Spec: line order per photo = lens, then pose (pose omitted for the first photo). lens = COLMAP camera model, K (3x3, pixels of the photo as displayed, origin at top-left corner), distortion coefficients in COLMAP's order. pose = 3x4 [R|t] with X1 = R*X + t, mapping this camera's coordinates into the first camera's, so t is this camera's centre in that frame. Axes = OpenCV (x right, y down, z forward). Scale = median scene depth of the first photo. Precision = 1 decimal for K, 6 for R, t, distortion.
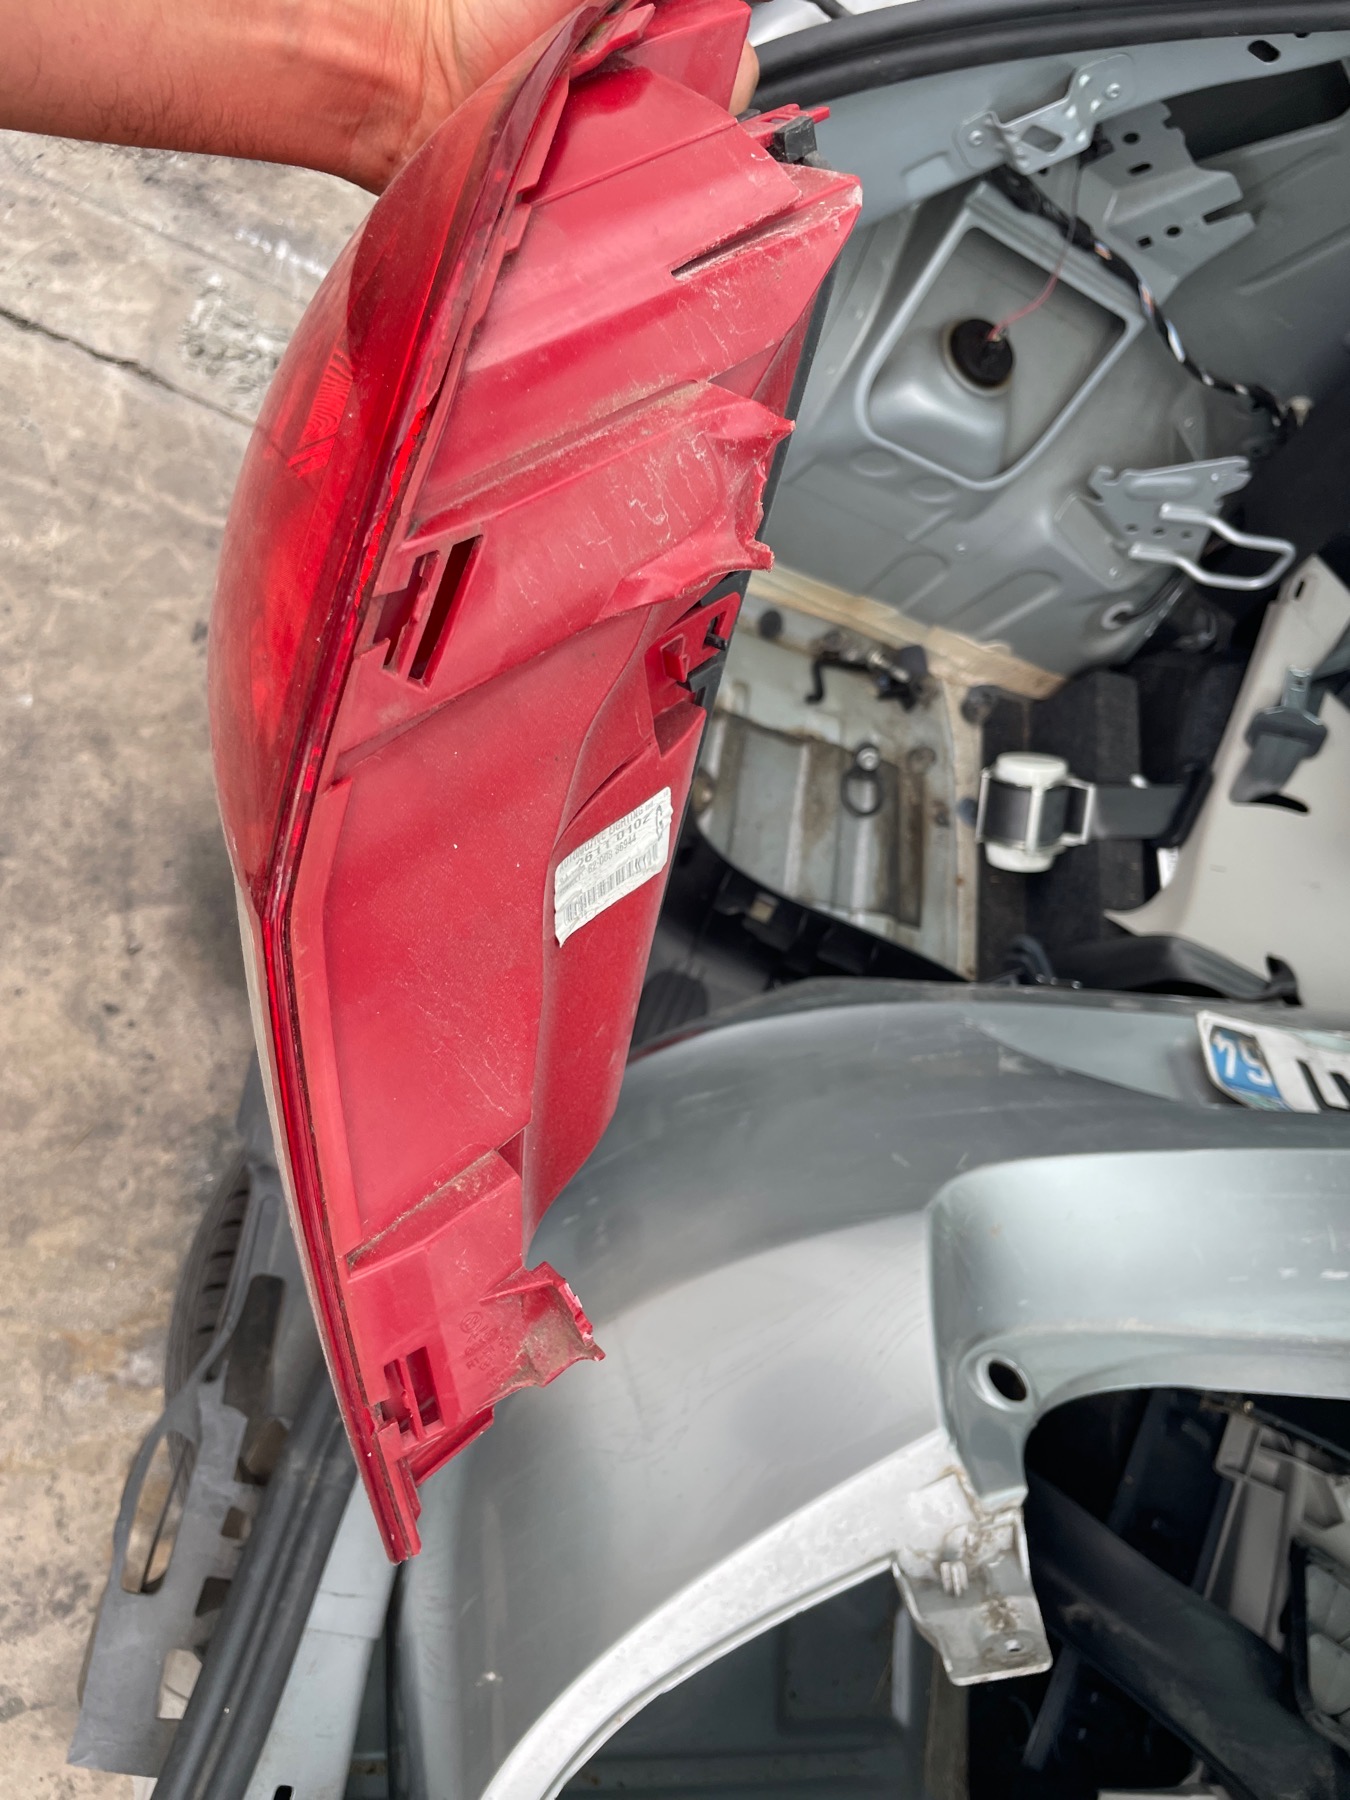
lens RADIAL K [[1363.6, 0, 683.4], [0, 1363.6, 903.9], [0, 0, 1]] dist [0.066937, -0.093822]
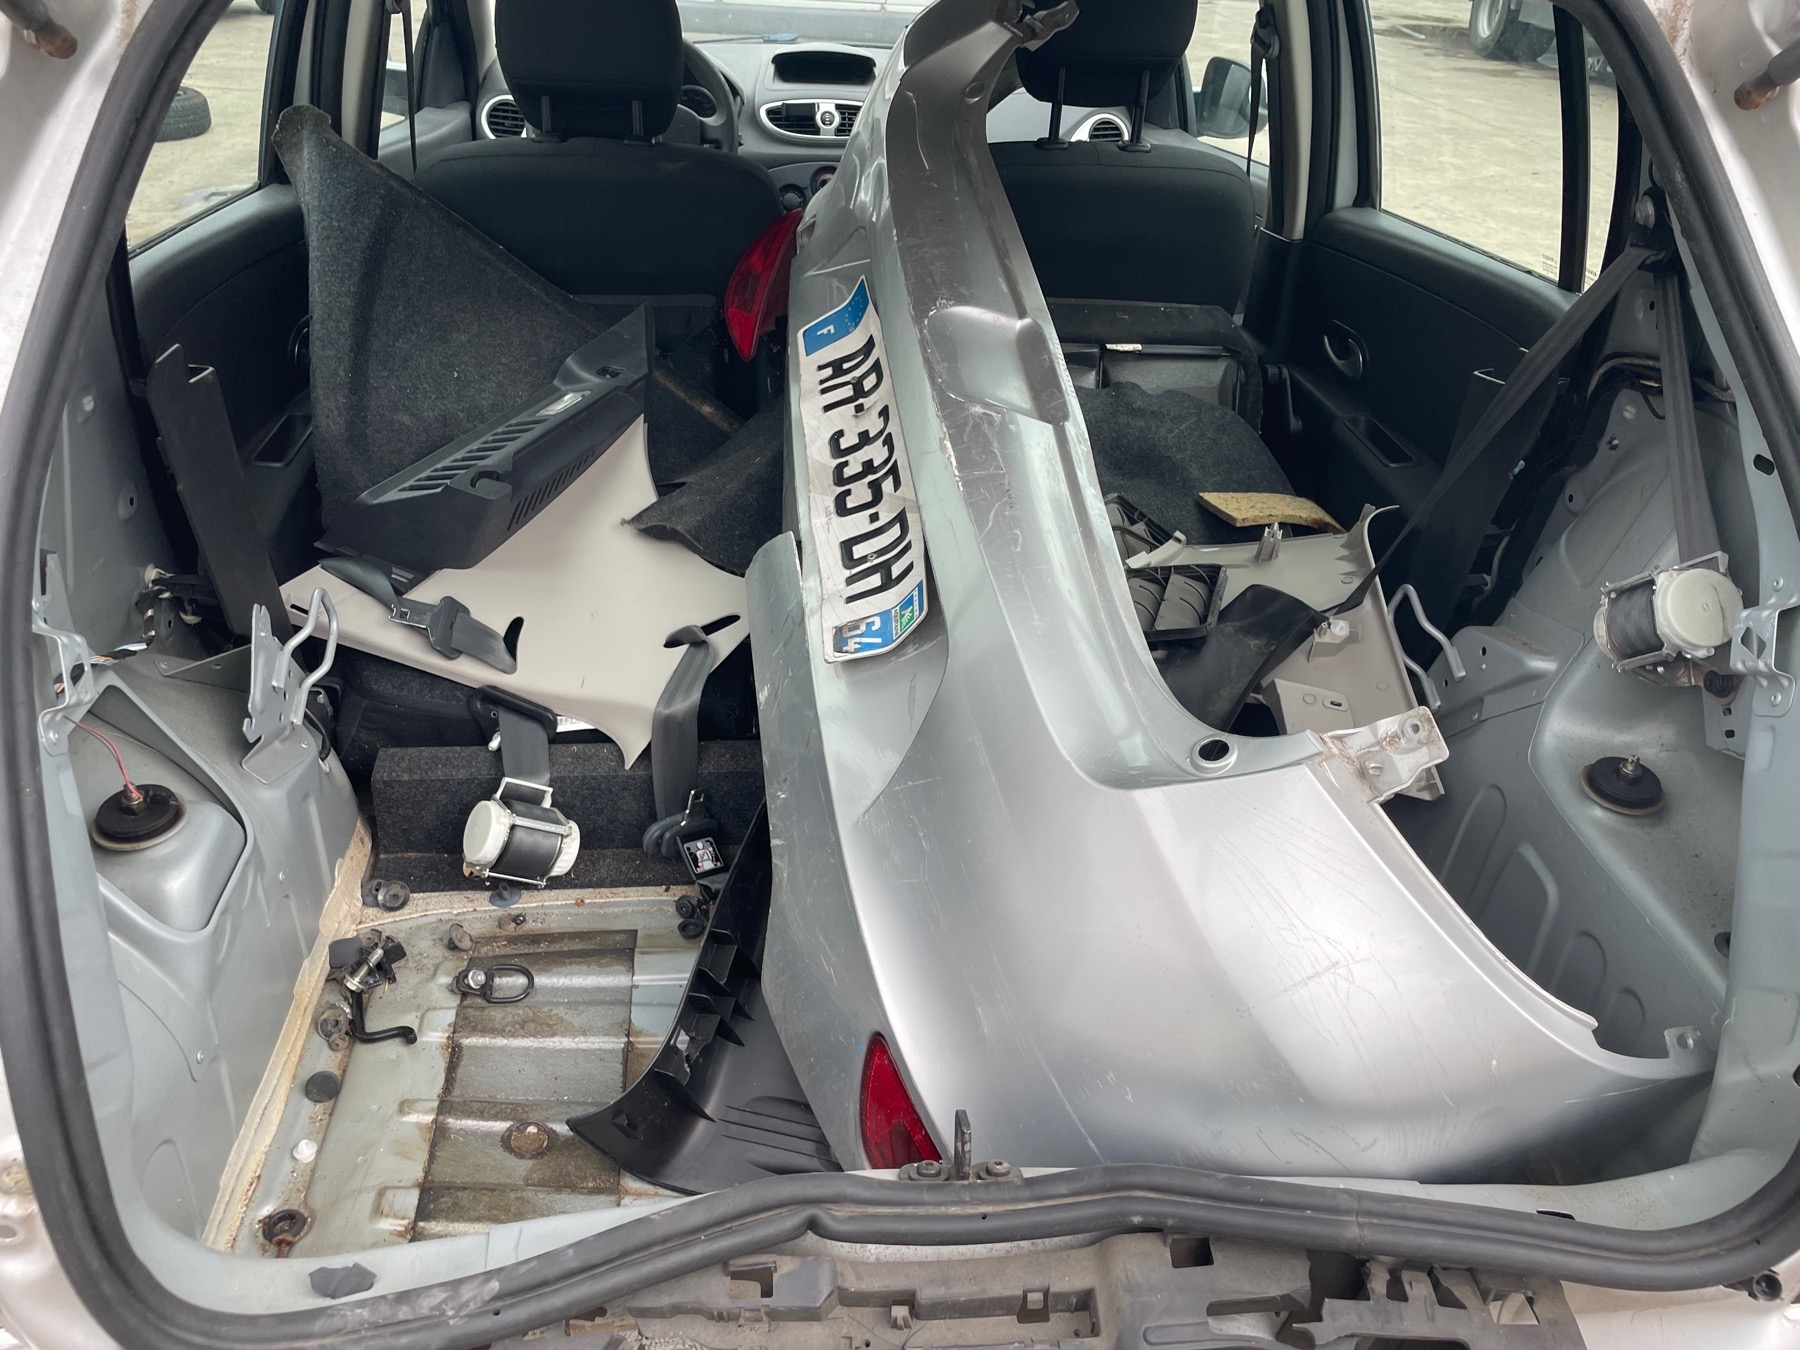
lens RADIAL K [[1363.6, 0, 896.6], [0, 1363.6, 693.6], [0, 0, 1]] dist [0.066937, -0.093822]
pose [[-0.145523, -0.876423, 0.459027, -0.189867], [0.897866, 0.077872, 0.433328, -0.282349], [-0.415524, 0.475203, 0.775578, -0.014242]]
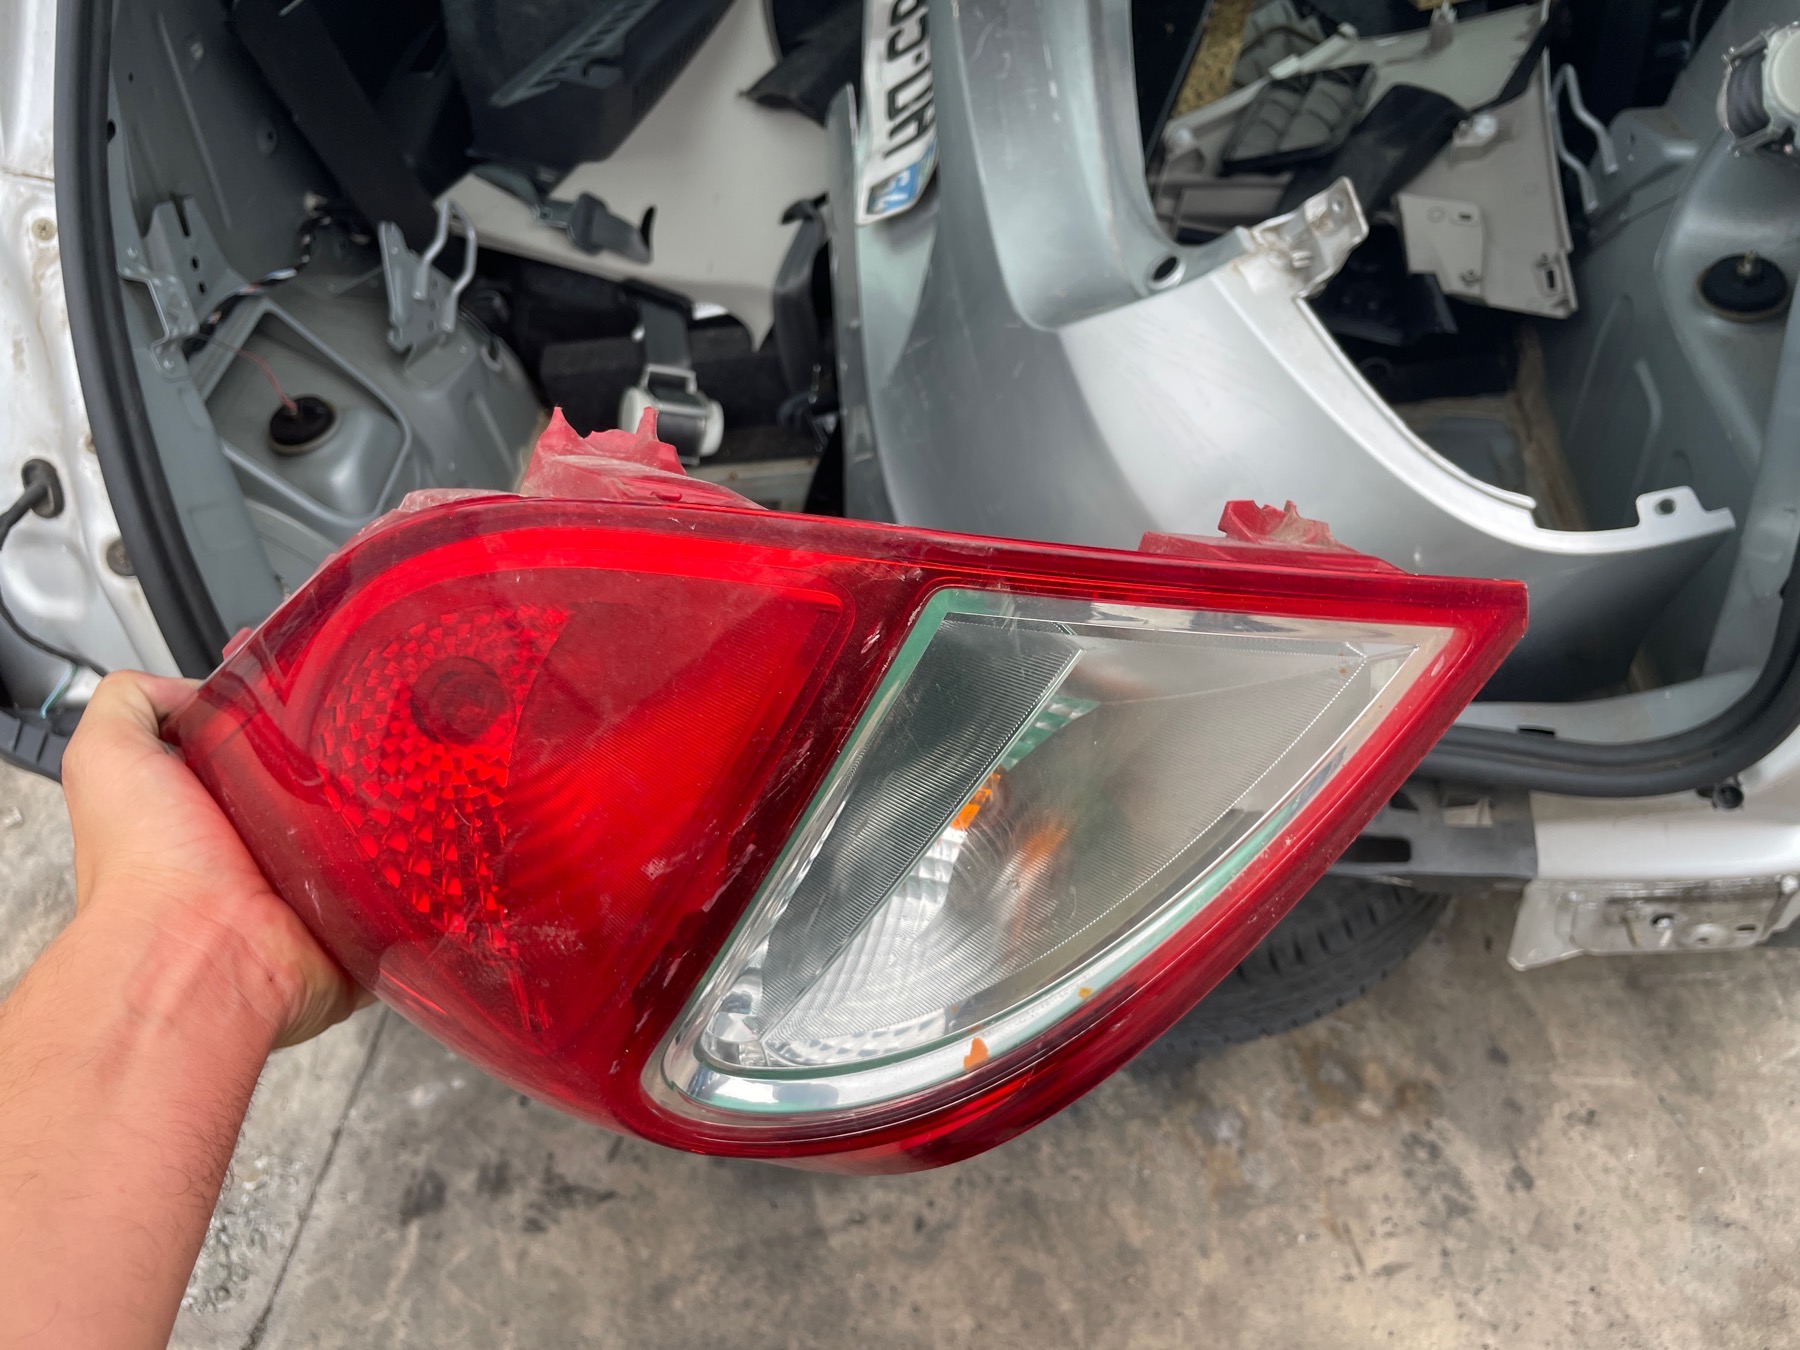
lens RADIAL K [[1363.6, 0, 905.4], [0, 1363.6, 676.3], [0, 0, 1]] dist [0.066937, -0.093822]
pose [[-0.112923, -0.971916, 0.206463, -0.232504], [0.977148, -0.070968, 0.200364, -0.123363], [-0.180085, 0.224371, 0.957720, -0.120692]]
